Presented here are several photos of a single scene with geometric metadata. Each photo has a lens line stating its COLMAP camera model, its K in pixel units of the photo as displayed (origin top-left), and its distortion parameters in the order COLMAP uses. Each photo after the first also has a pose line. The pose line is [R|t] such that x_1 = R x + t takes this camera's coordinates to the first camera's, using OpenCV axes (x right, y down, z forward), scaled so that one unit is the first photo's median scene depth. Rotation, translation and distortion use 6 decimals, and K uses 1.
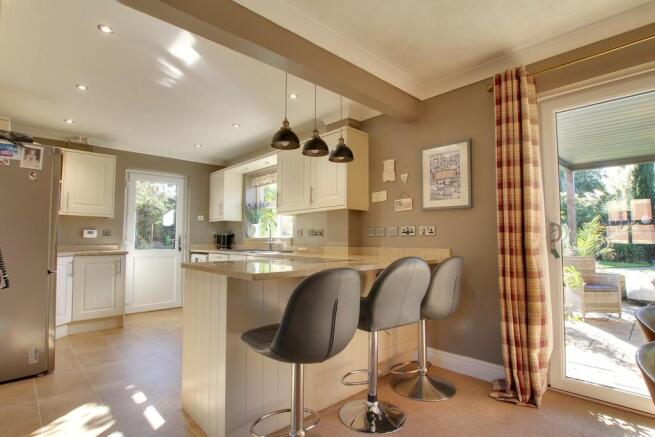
lens RADIAL K [[329.8, 0, 325.7], [0, 329.8, 215.9], [0, 0, 1]] dist [-0.037155, -0.000454]
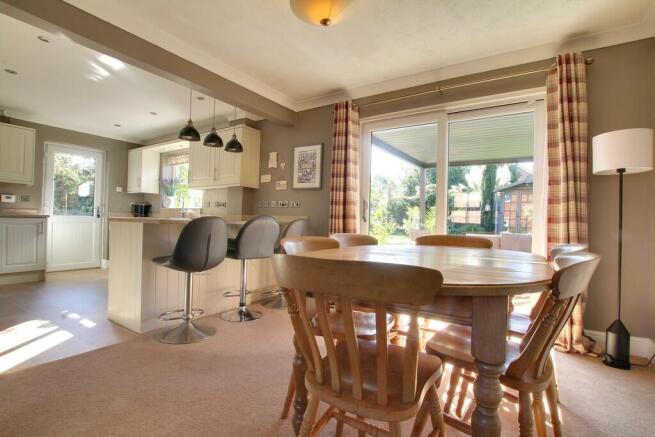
lens RADIAL K [[311.5, 0, 327.5], [0, 311.5, 218.5], [0, 0, 1]] dist [-0.030450, 0.000643]
pose [[0.970264, 0.027371, 0.240497, 0.105575], [-0.043224, 0.997208, 0.060892, 0.017968], [-0.238159, -0.069477, 0.968738, -0.335610]]
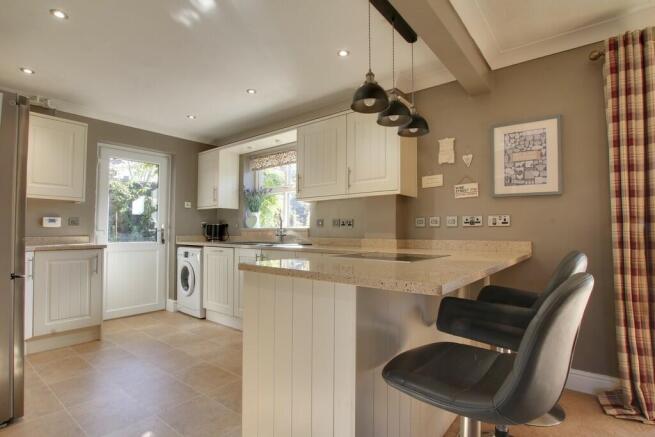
lens RADIAL K [[325.6, 0, 323.7], [0, 325.6, 216.7], [0, 0, 1]] dist [-0.032950, 0.001318]
pose [[0.990907, 0.010038, 0.134172, -0.236379], [-0.013802, 0.999536, 0.027155, 0.015765], [-0.133837, -0.028760, 0.990586, 0.195873]]
